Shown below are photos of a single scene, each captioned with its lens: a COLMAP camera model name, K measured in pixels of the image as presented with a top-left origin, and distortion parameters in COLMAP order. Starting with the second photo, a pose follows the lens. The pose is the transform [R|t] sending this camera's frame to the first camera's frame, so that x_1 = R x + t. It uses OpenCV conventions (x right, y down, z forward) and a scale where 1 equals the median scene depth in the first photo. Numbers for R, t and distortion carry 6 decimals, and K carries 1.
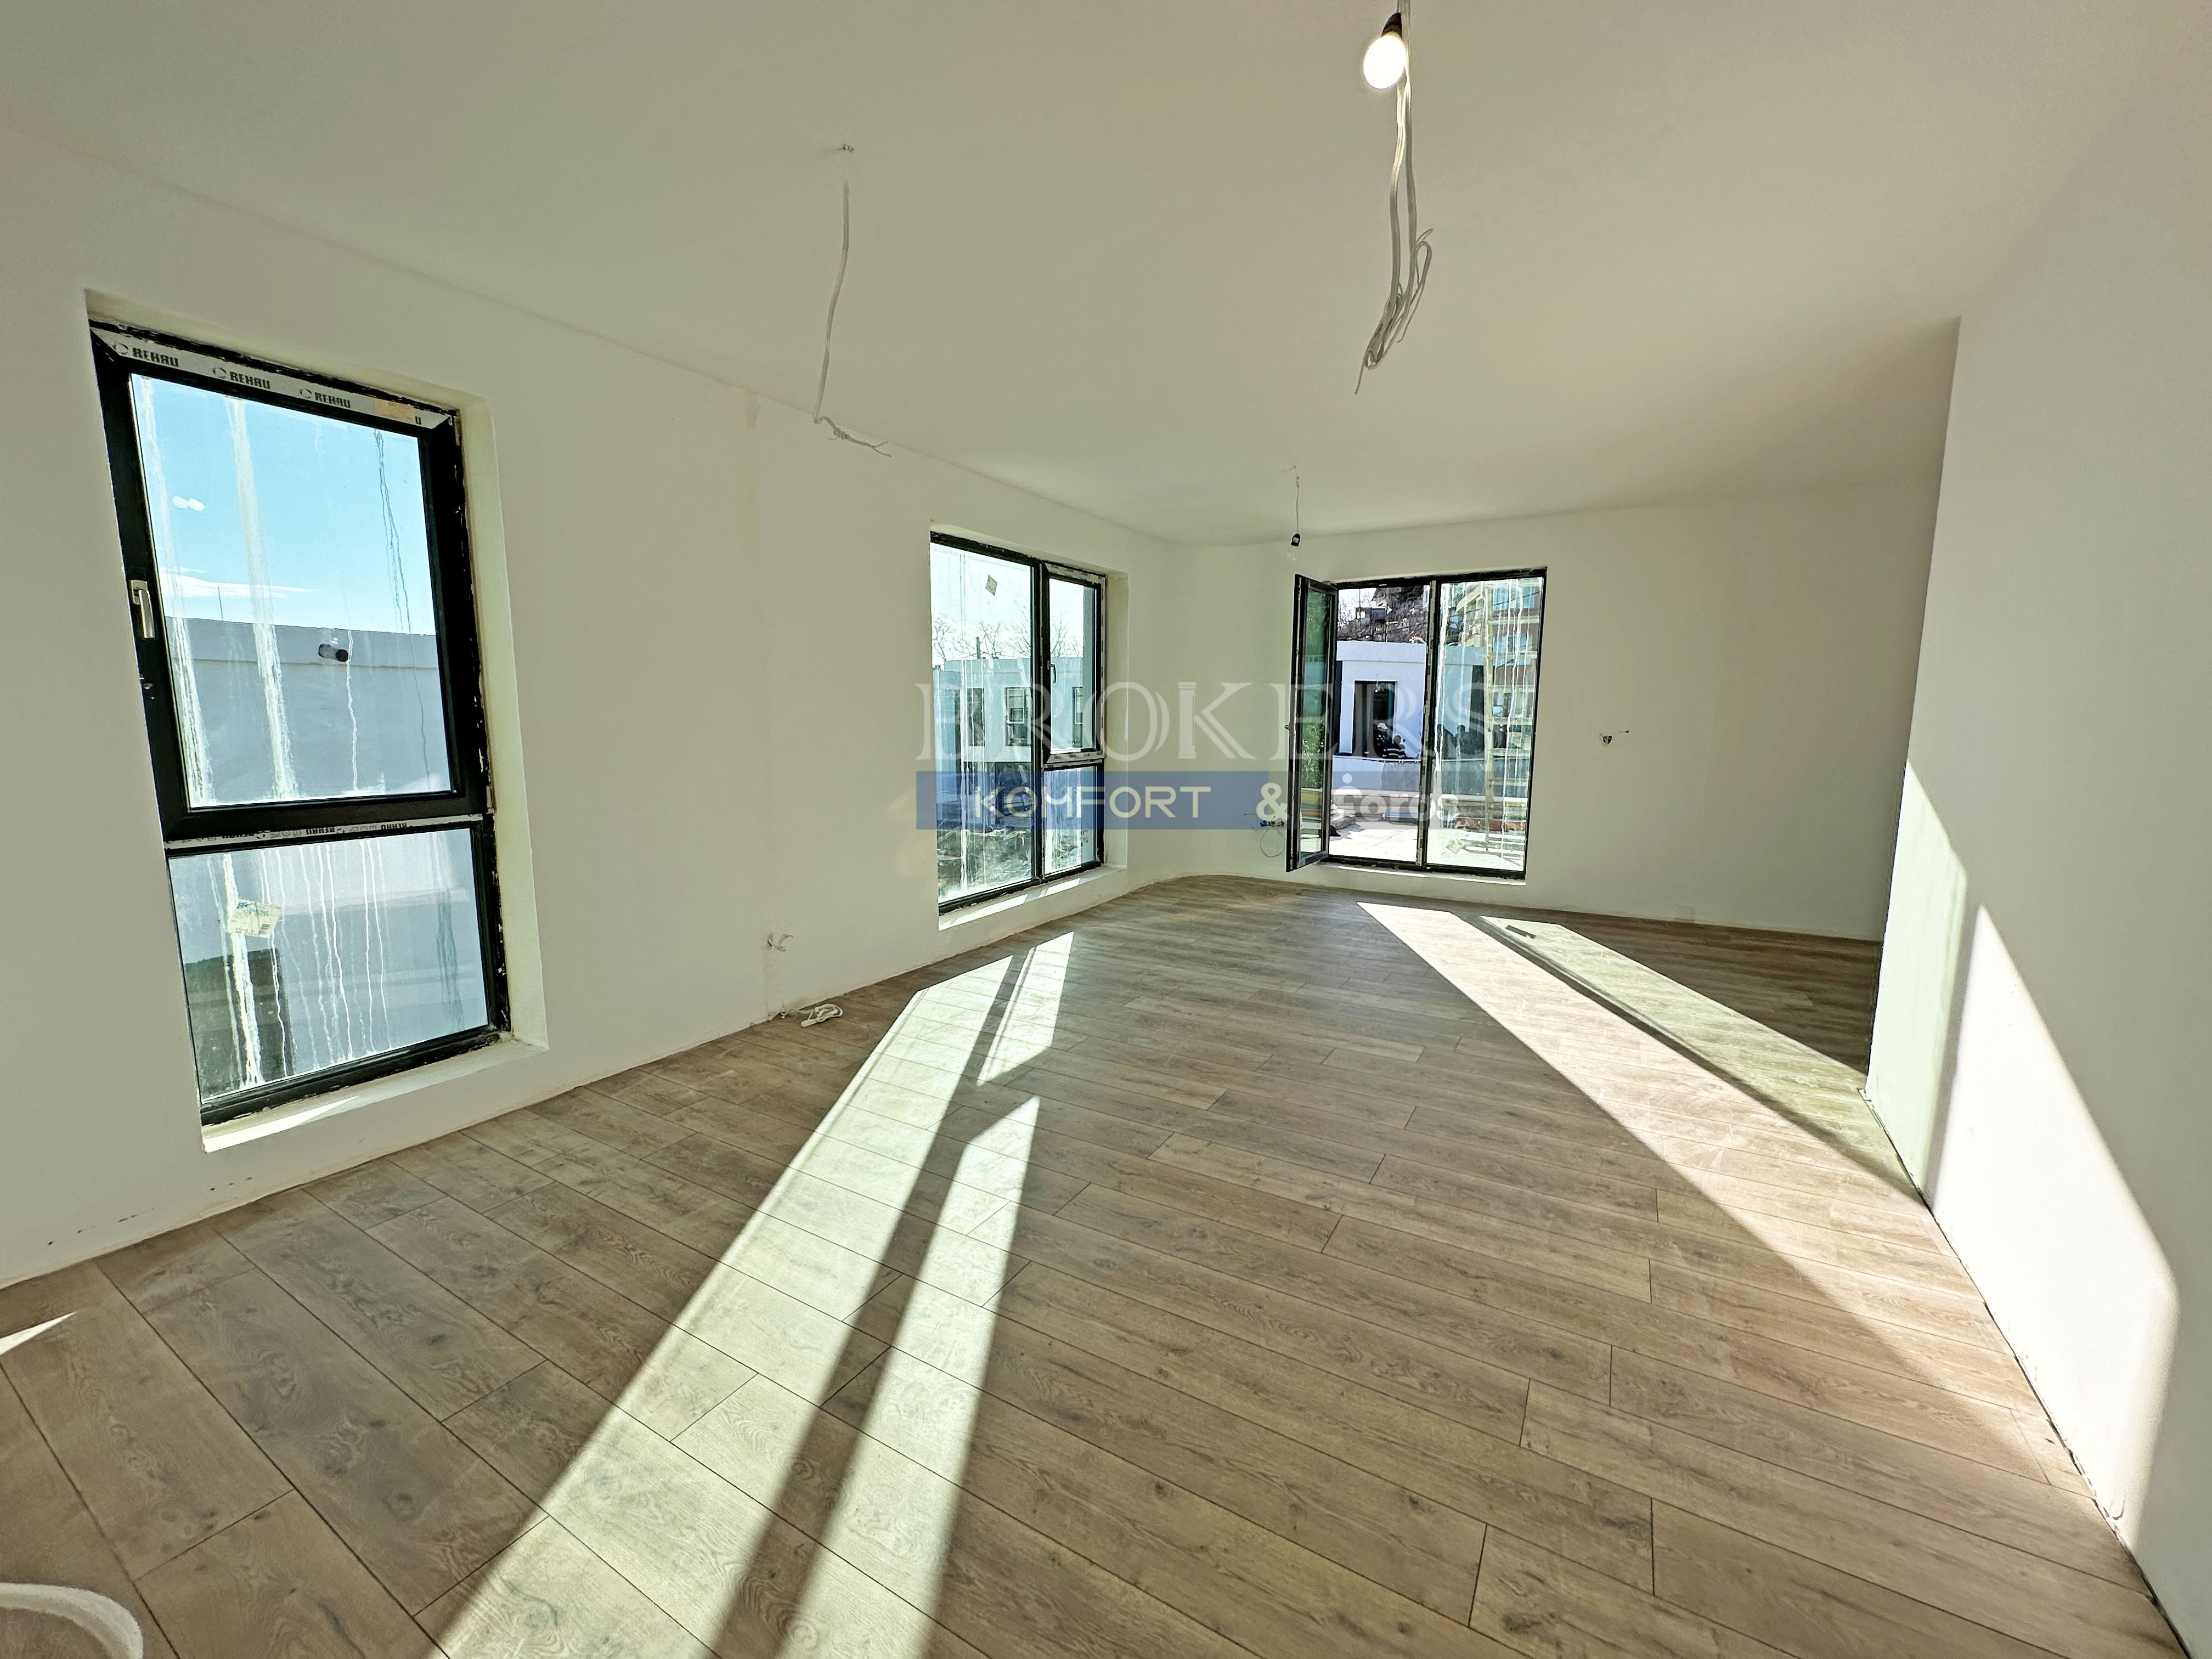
lens RADIAL K [[890.3, 0, 1089.3], [0, 890.3, 825.0], [0, 0, 1]] dist [-0.002562, 0.000218]
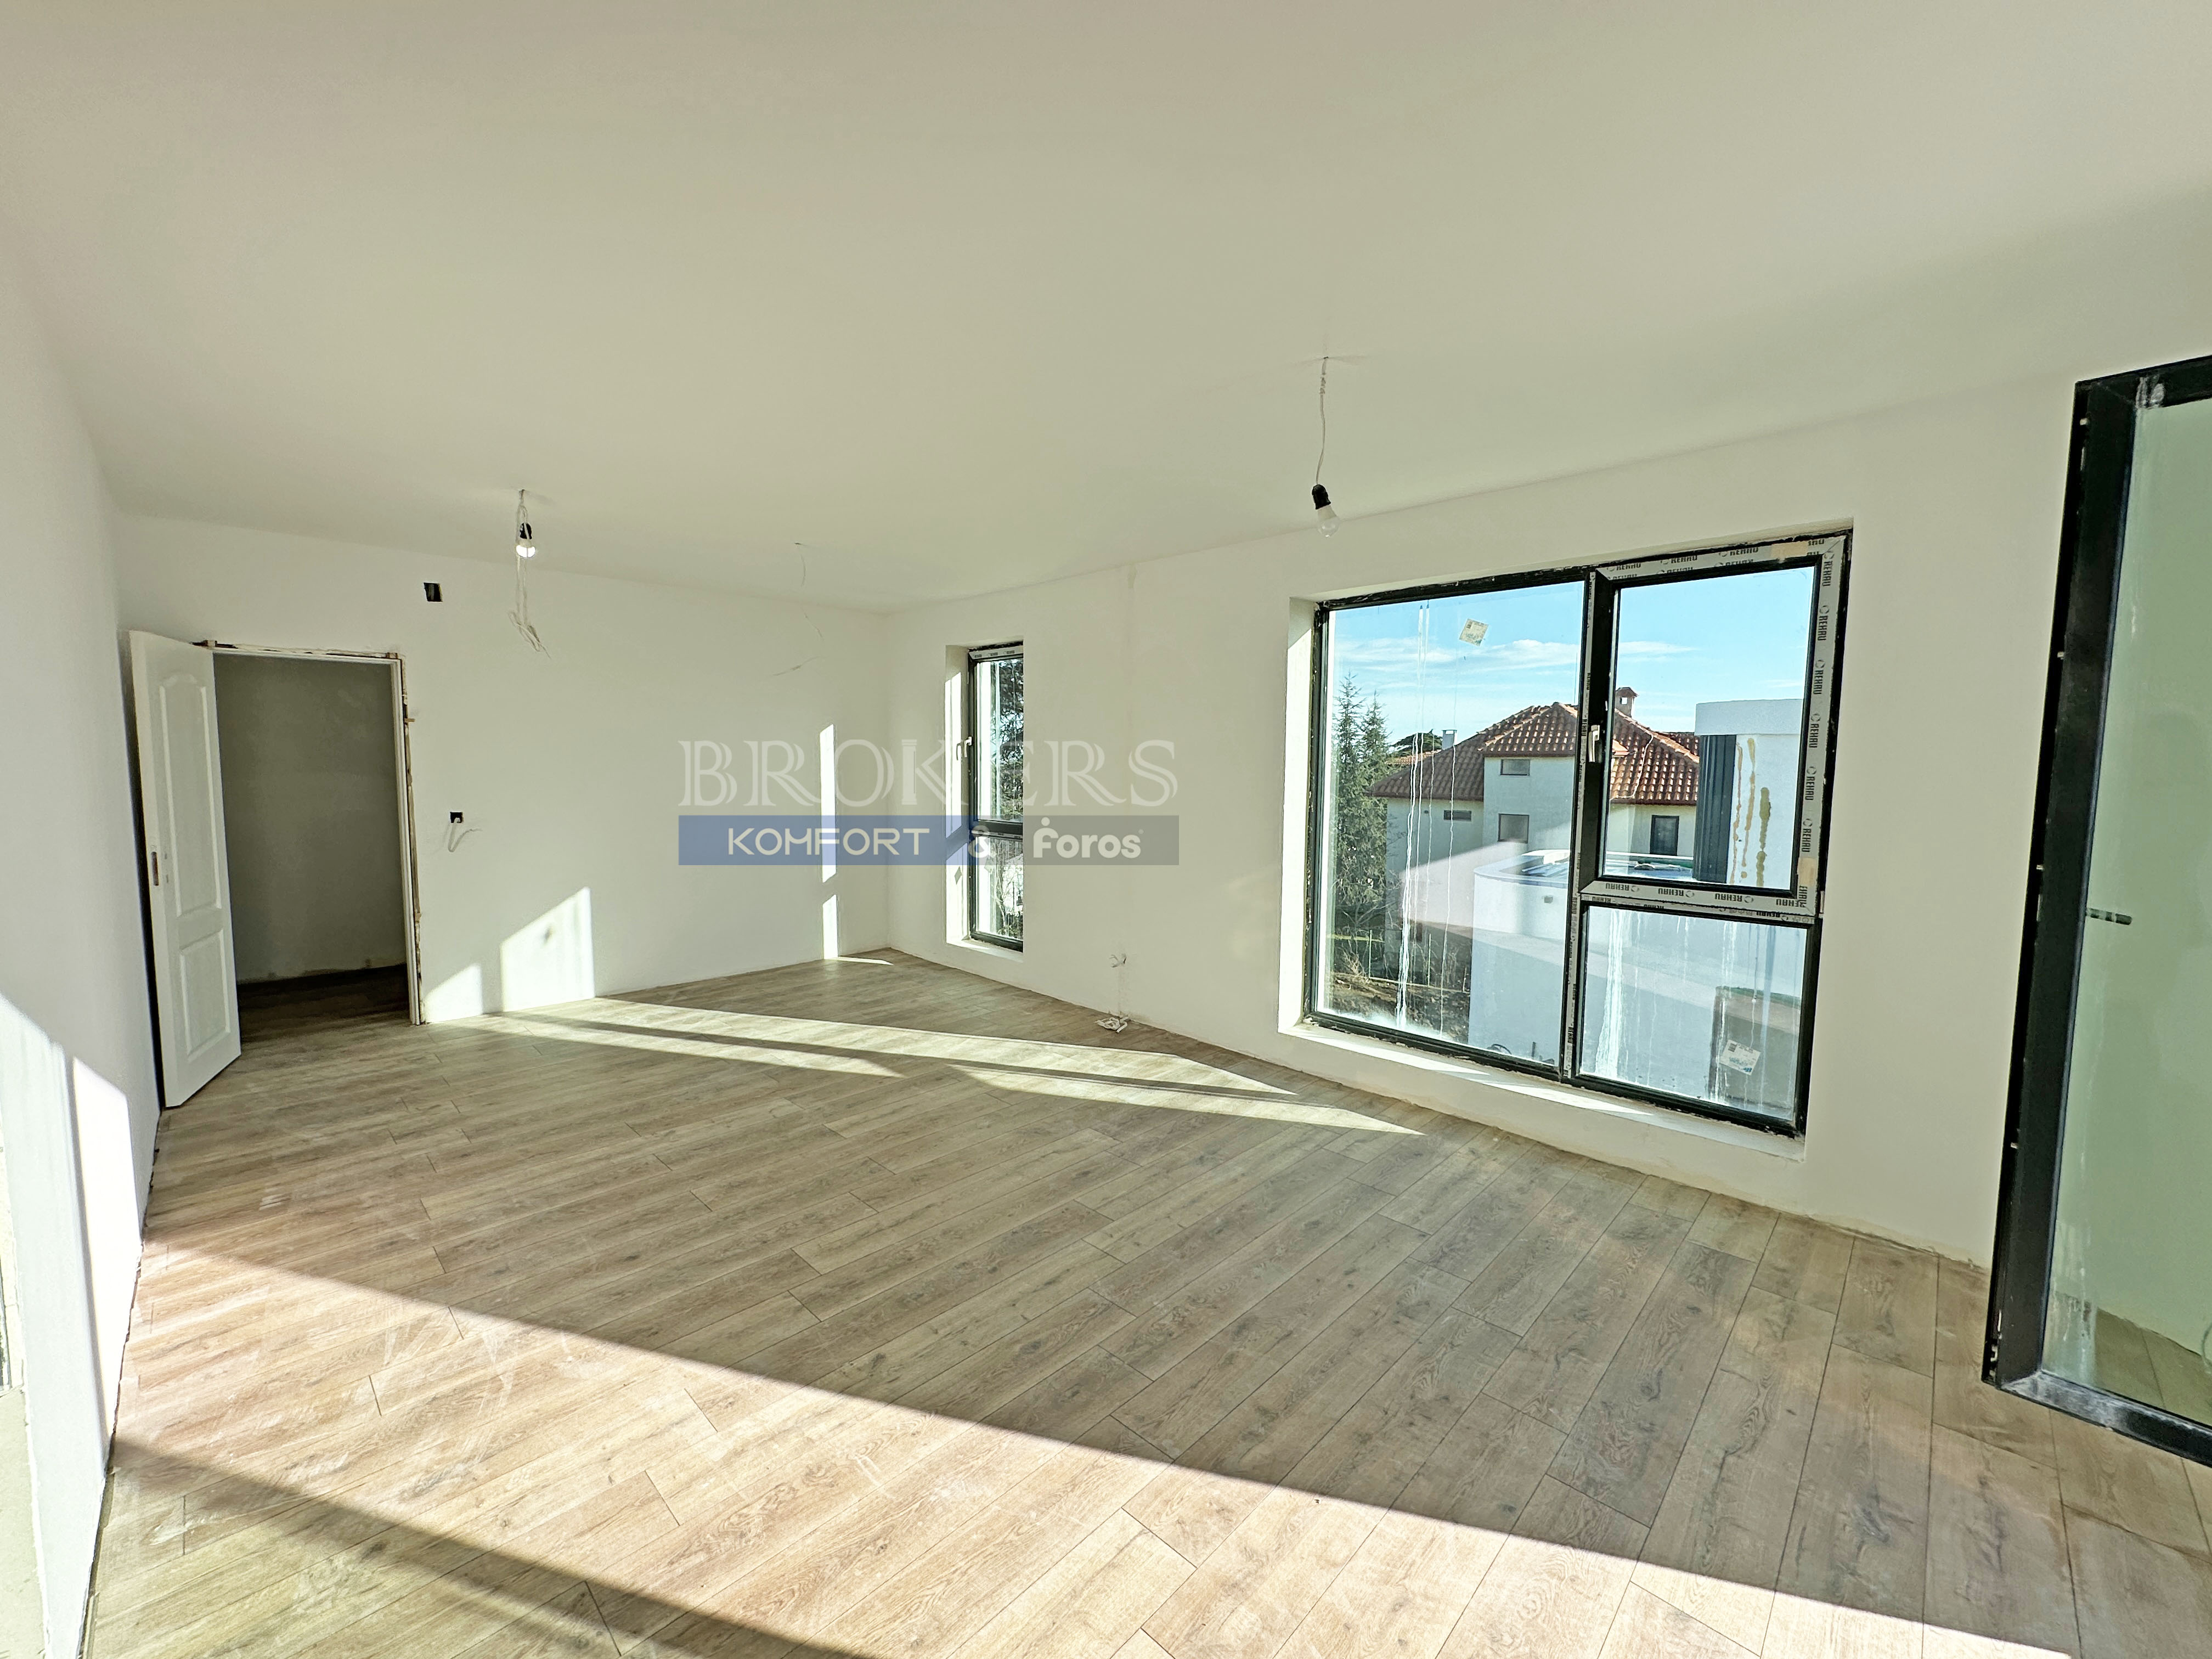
lens RADIAL K [[890.3, 0, 1120.2], [0, 890.3, 832.7], [0, 0, 1]] dist [-0.002562, 0.000218]
pose [[-0.222791, 0.077201, -0.971805, 1.226973], [-0.133174, 0.985104, 0.108788, -0.268172], [0.965727, 0.153656, -0.209191, 1.628753]]
